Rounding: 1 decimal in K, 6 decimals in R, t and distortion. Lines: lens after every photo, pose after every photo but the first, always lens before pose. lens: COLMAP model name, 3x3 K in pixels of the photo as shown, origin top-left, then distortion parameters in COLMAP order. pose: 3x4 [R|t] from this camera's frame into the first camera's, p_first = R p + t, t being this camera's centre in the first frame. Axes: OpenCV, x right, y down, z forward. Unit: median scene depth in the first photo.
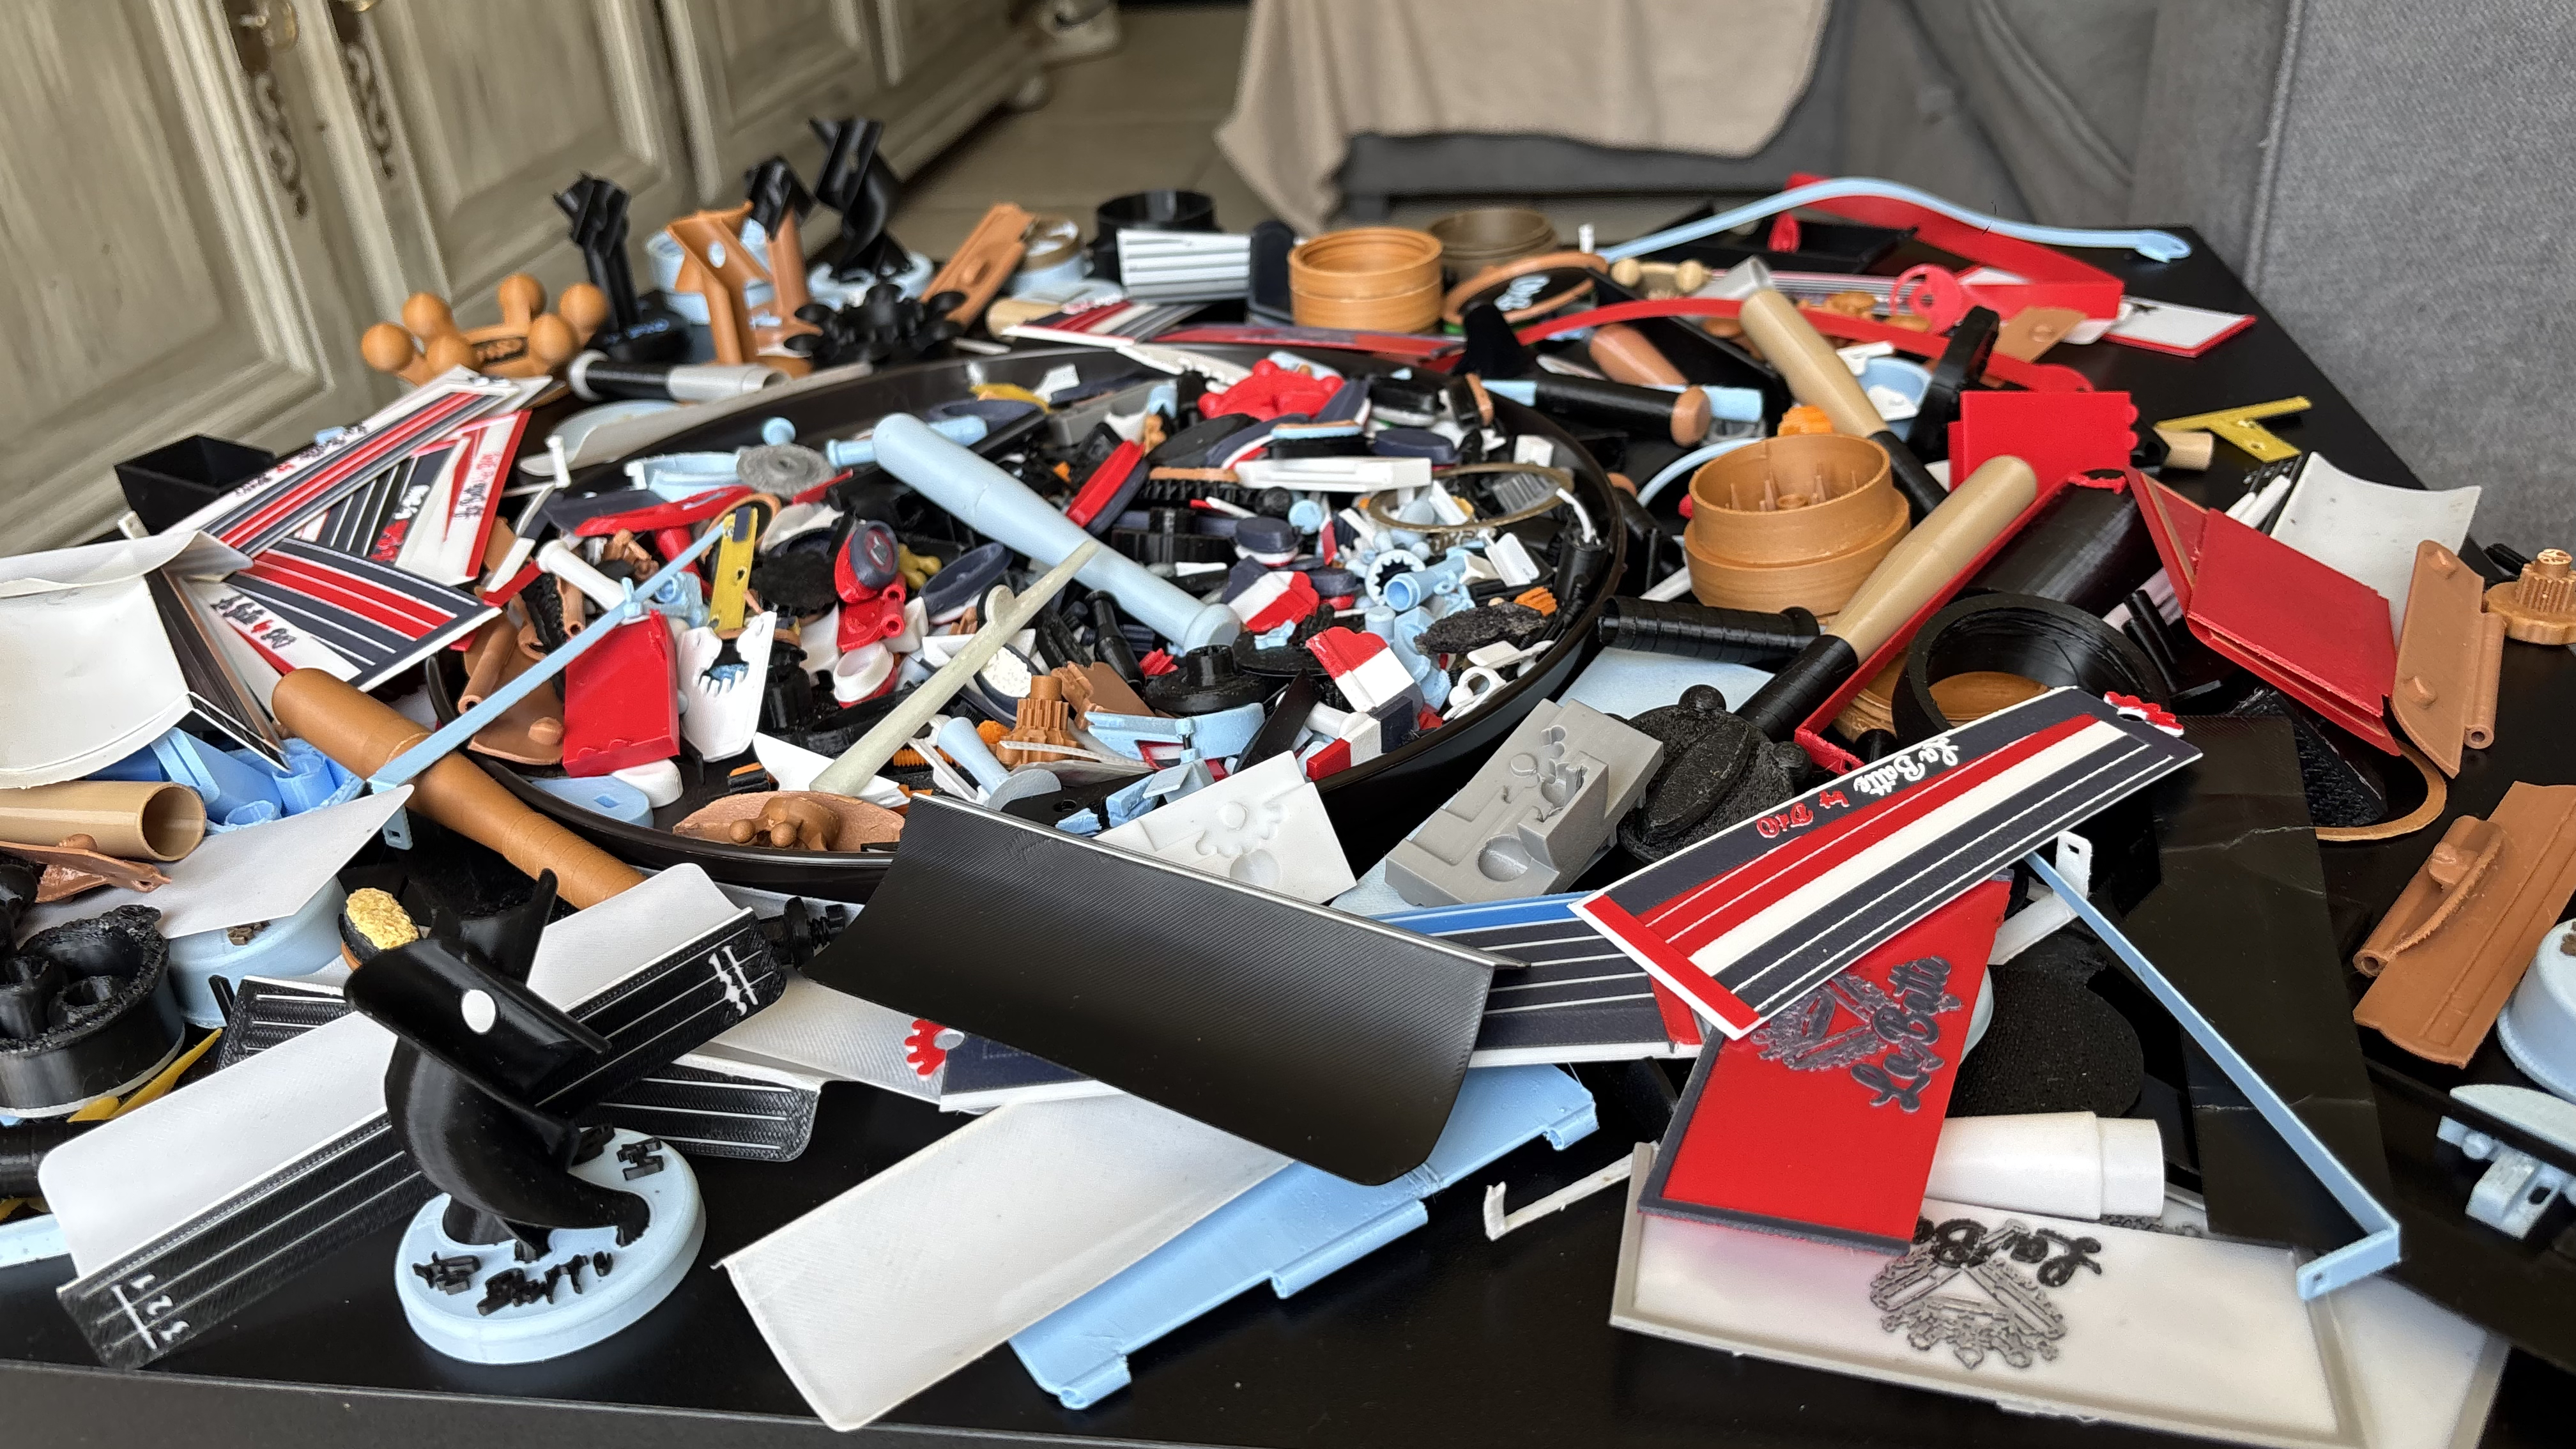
lens RADIAL K [[1979.7, 0, 1280.7], [0, 1979.7, 731.5], [0, 0, 1]] dist [0.002557, -0.010207]
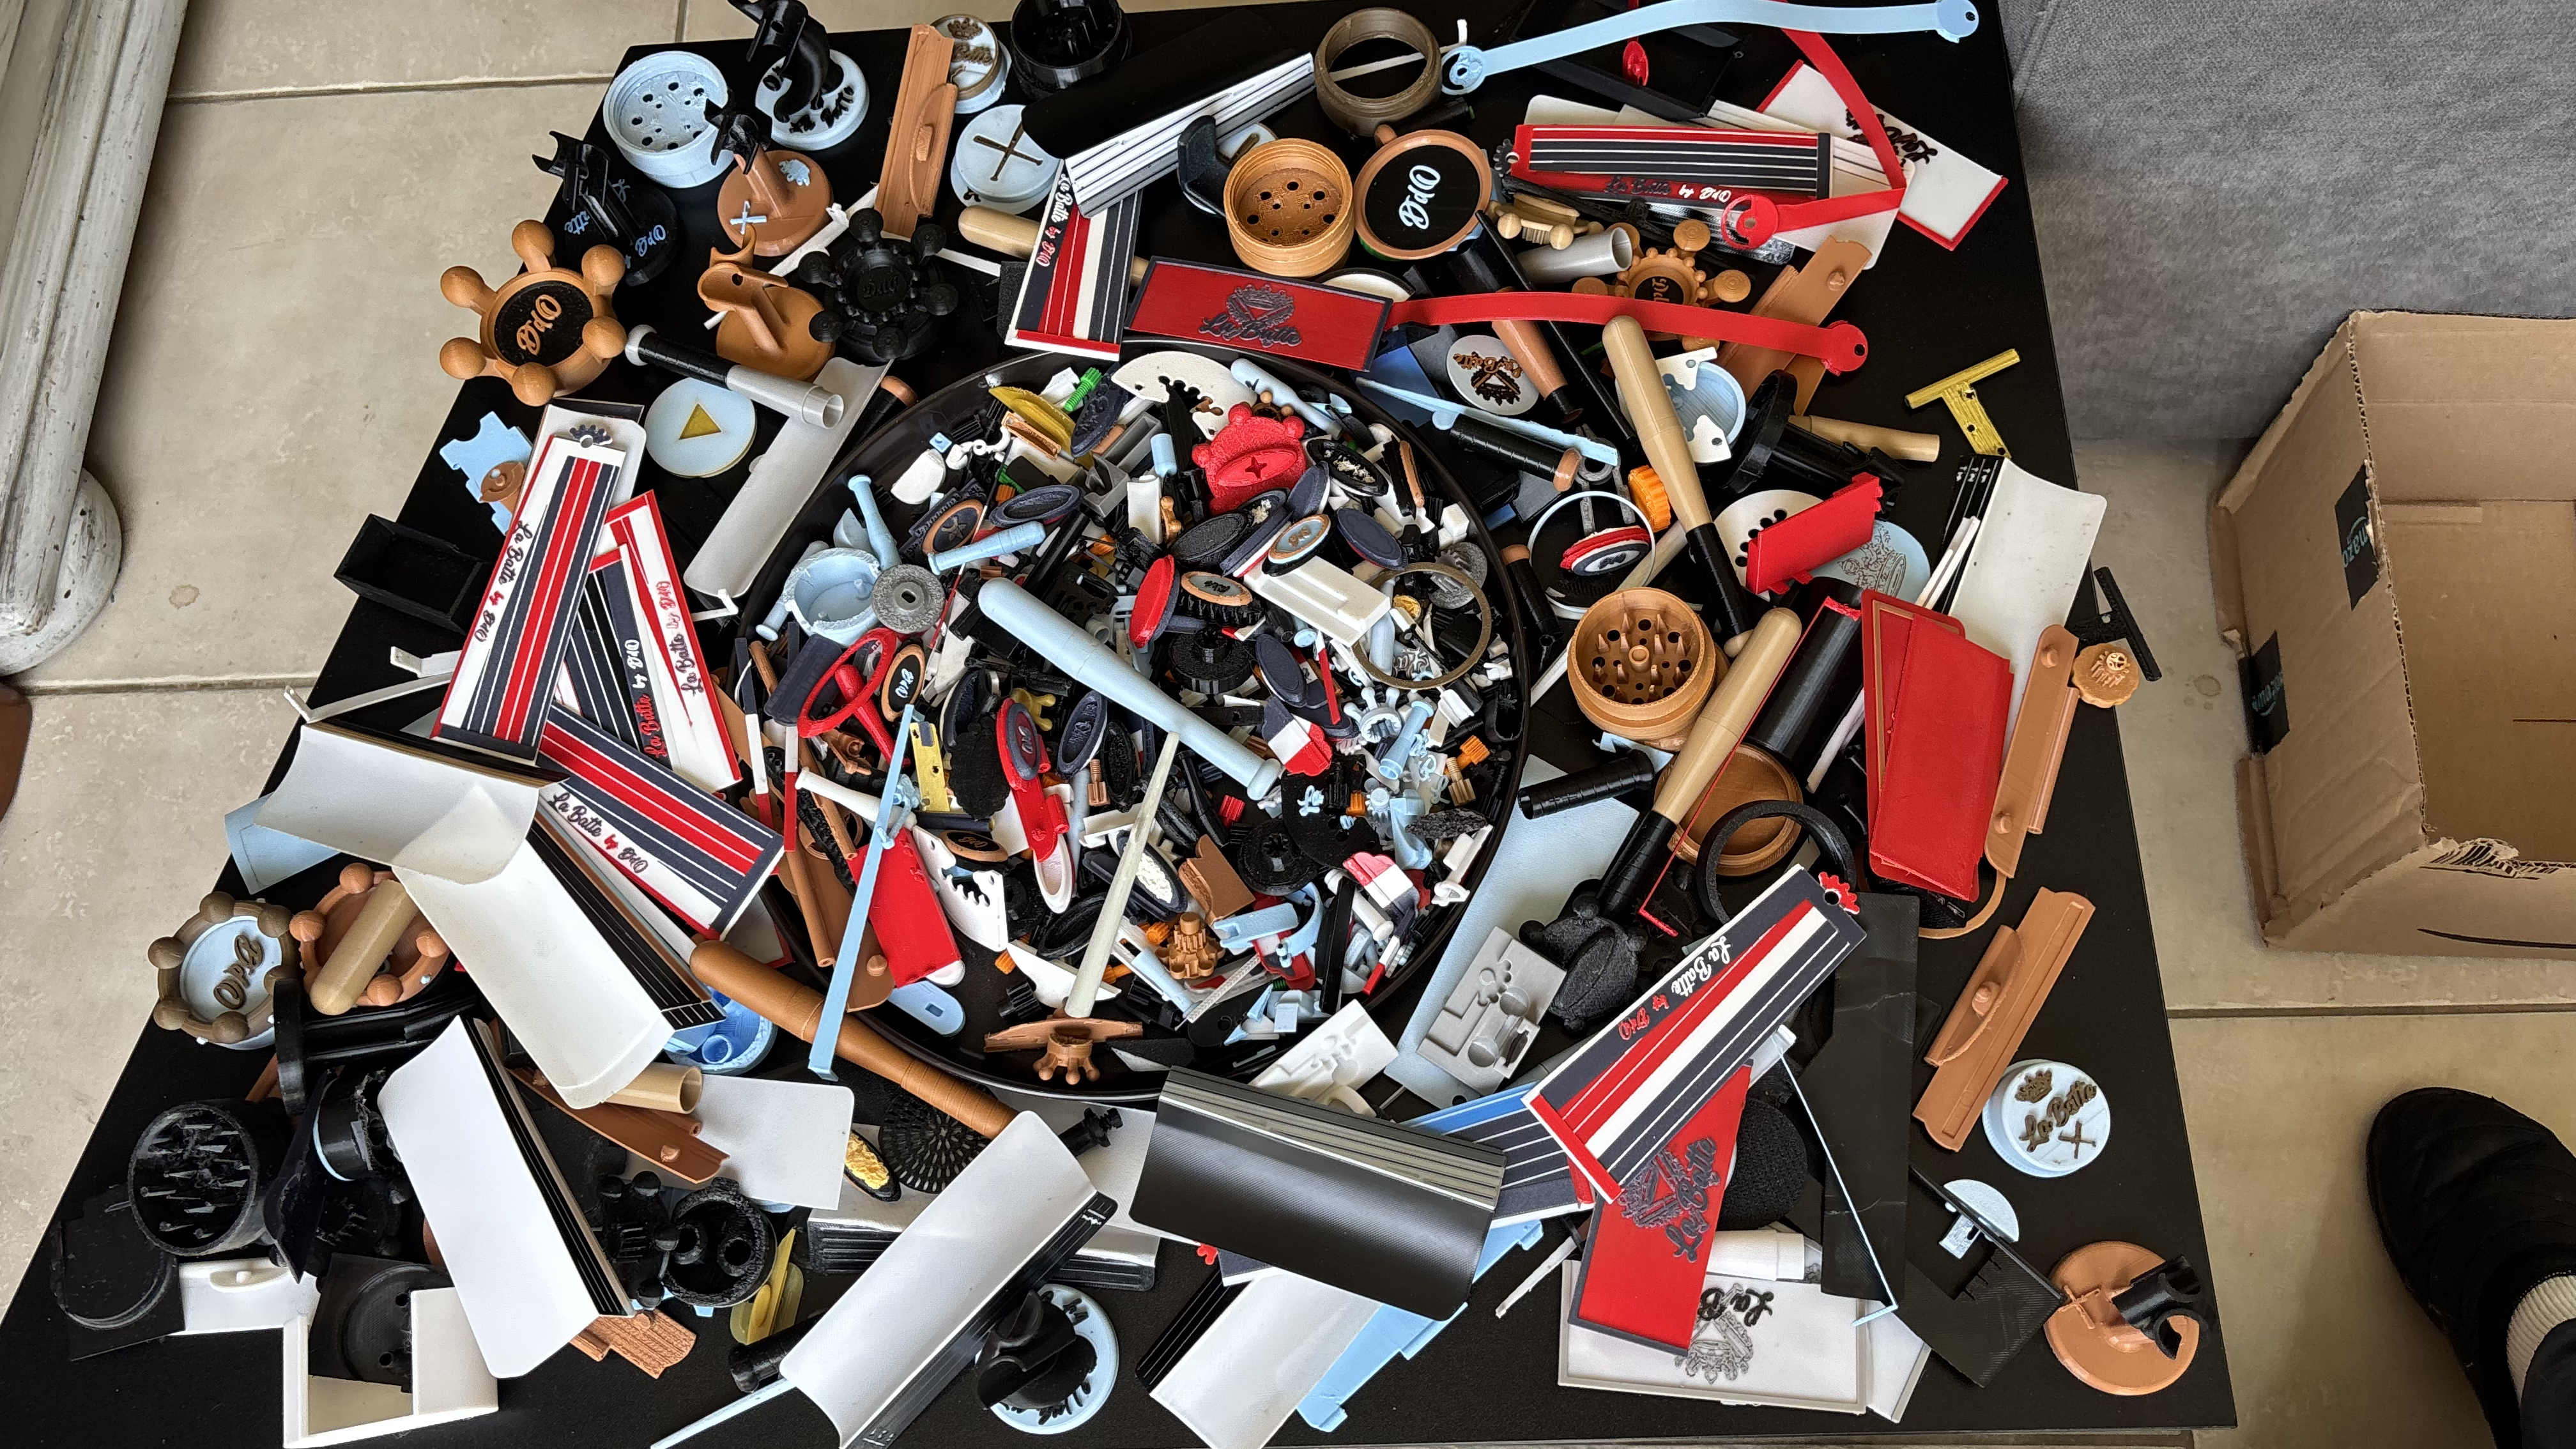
lens RADIAL K [[1965.6, 0, 1307.5], [0, 1965.6, 727.2], [0, 0, 1]] dist [0.058758, -0.078829]
pose [[0.987428, -0.146481, 0.059399, -0.060394], [0.075469, 0.767082, 0.637094, -0.736767], [-0.138887, -0.624602, 0.768494, -0.099967]]
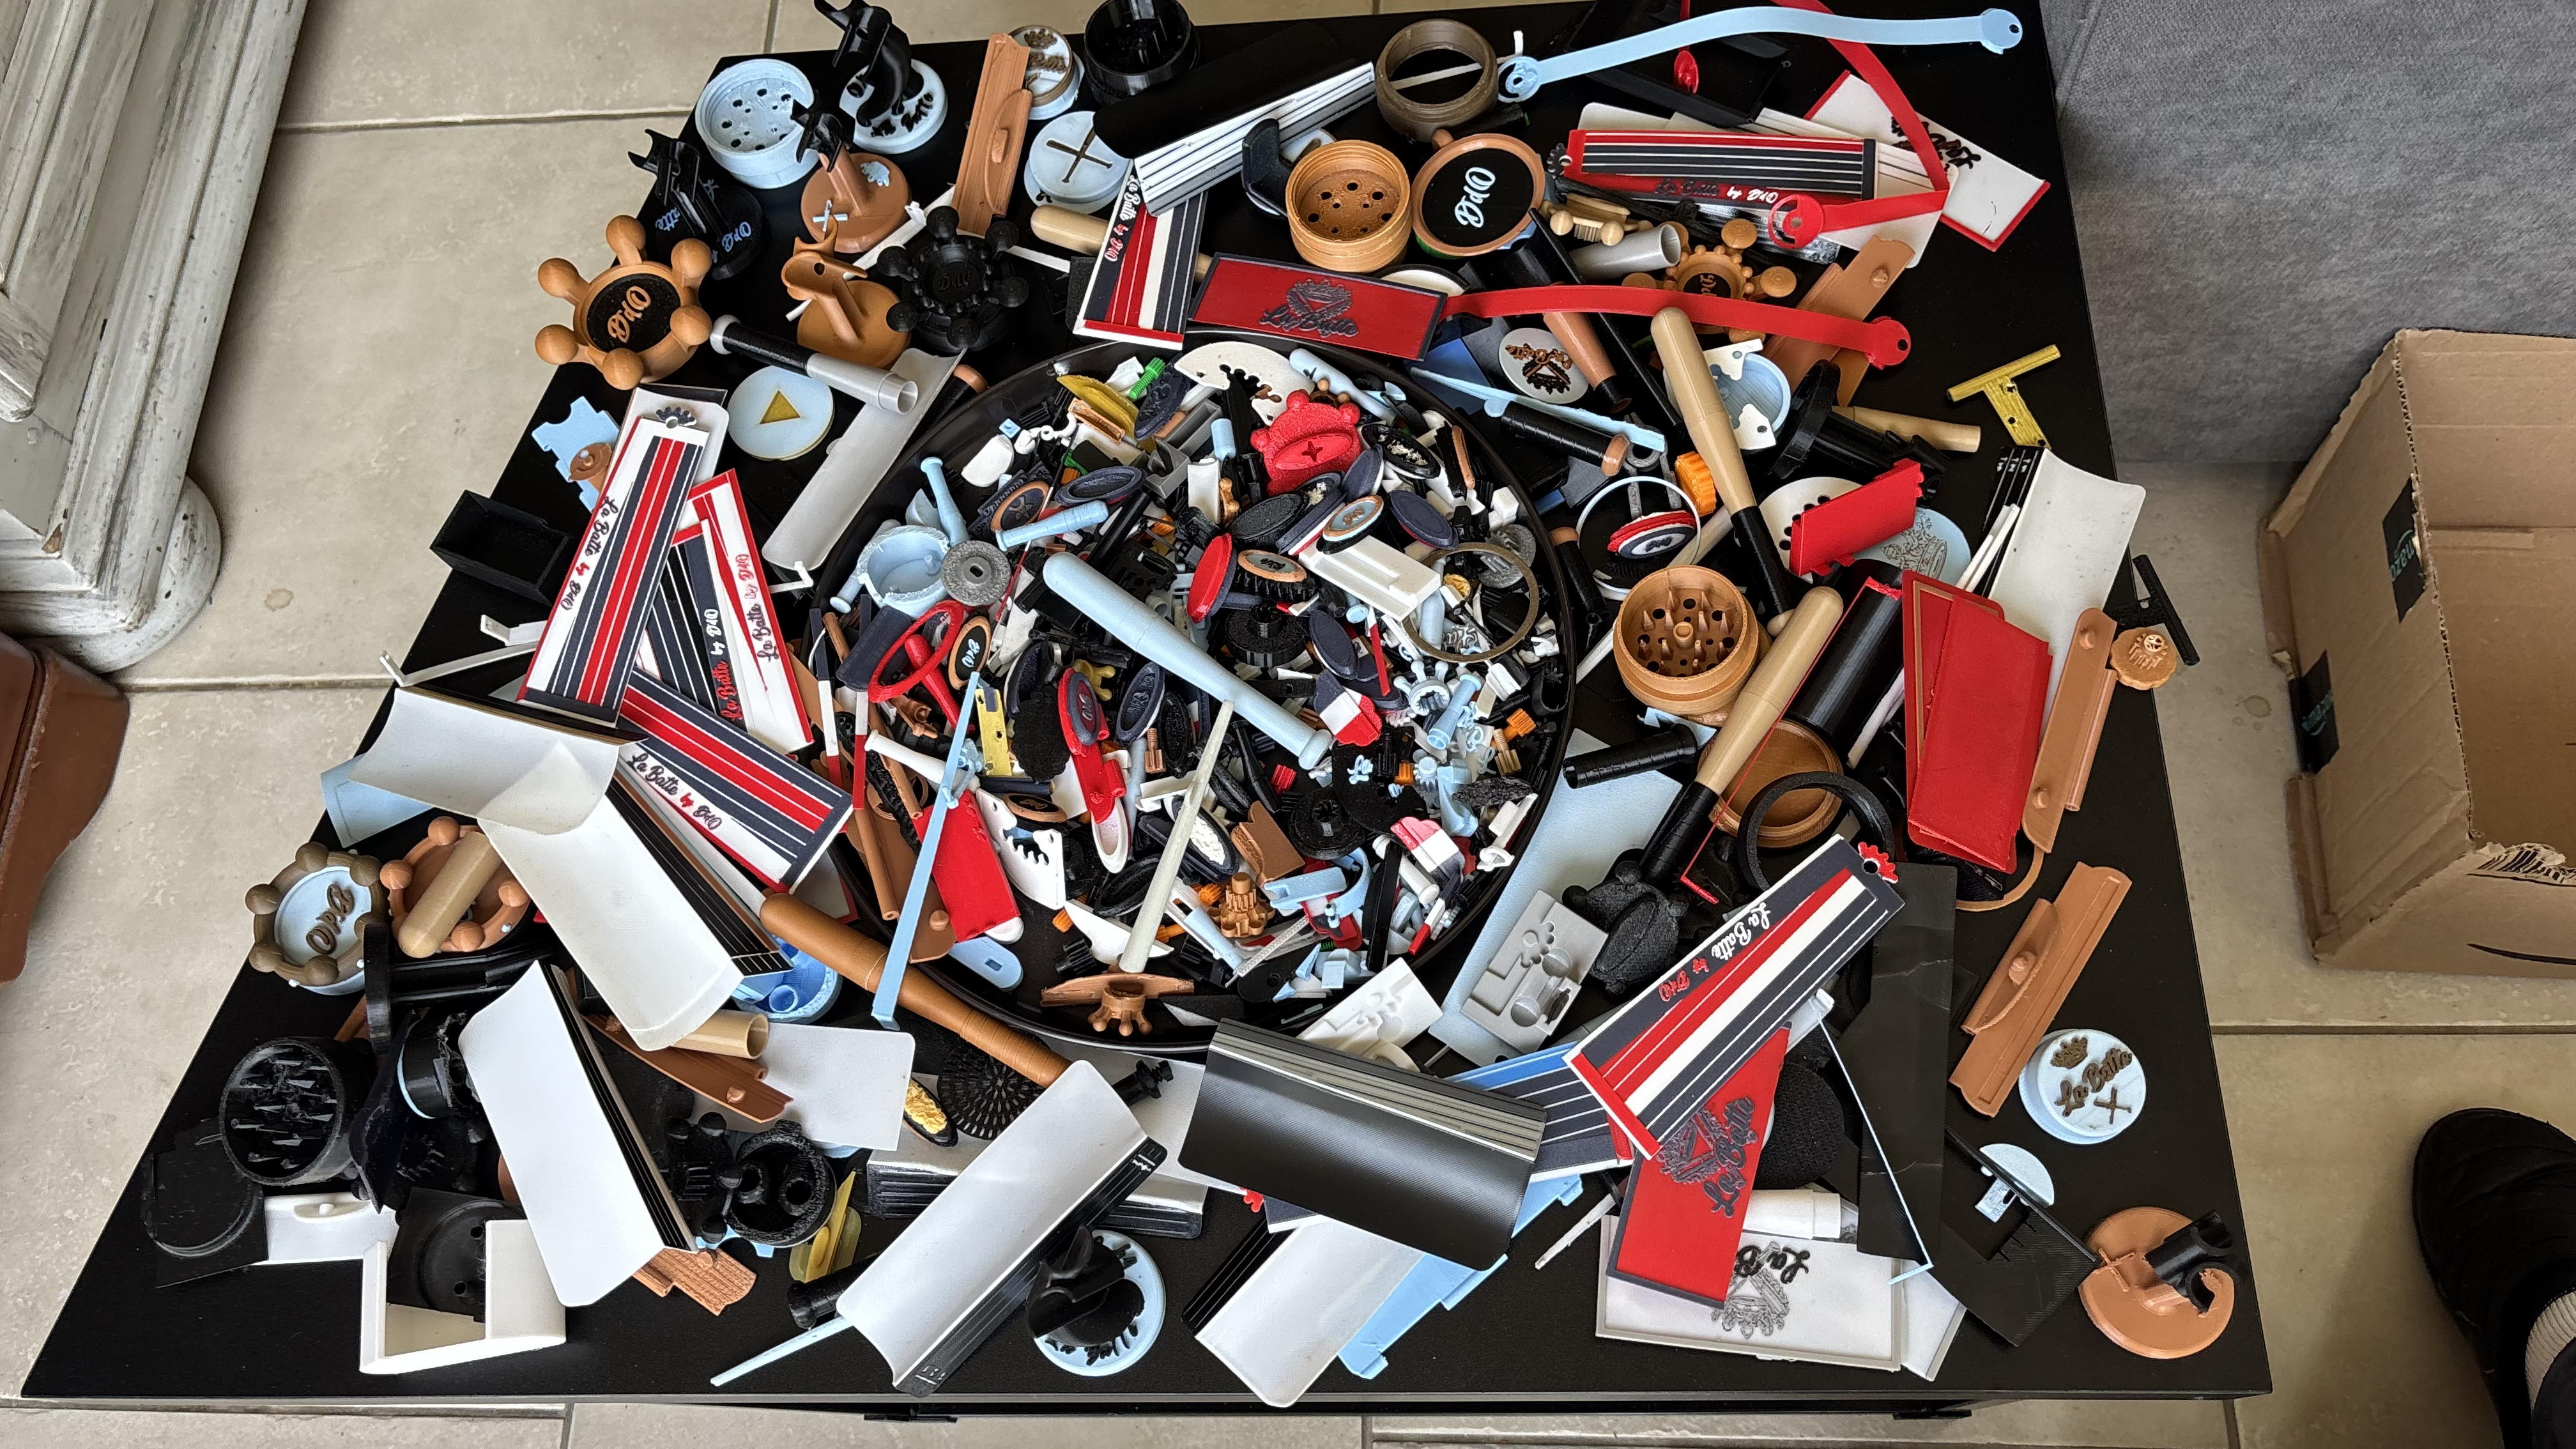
lens RADIAL K [[1965.6, 0, 1307.5], [0, 1965.6, 727.2], [0, 0, 1]] dist [0.058758, -0.078829]
pose [[0.990749, -0.131039, 0.035284, -0.066158], [0.082846, 0.789964, 0.607531, -0.714146], [-0.107483, -0.598987, 0.793512, -0.158056]]
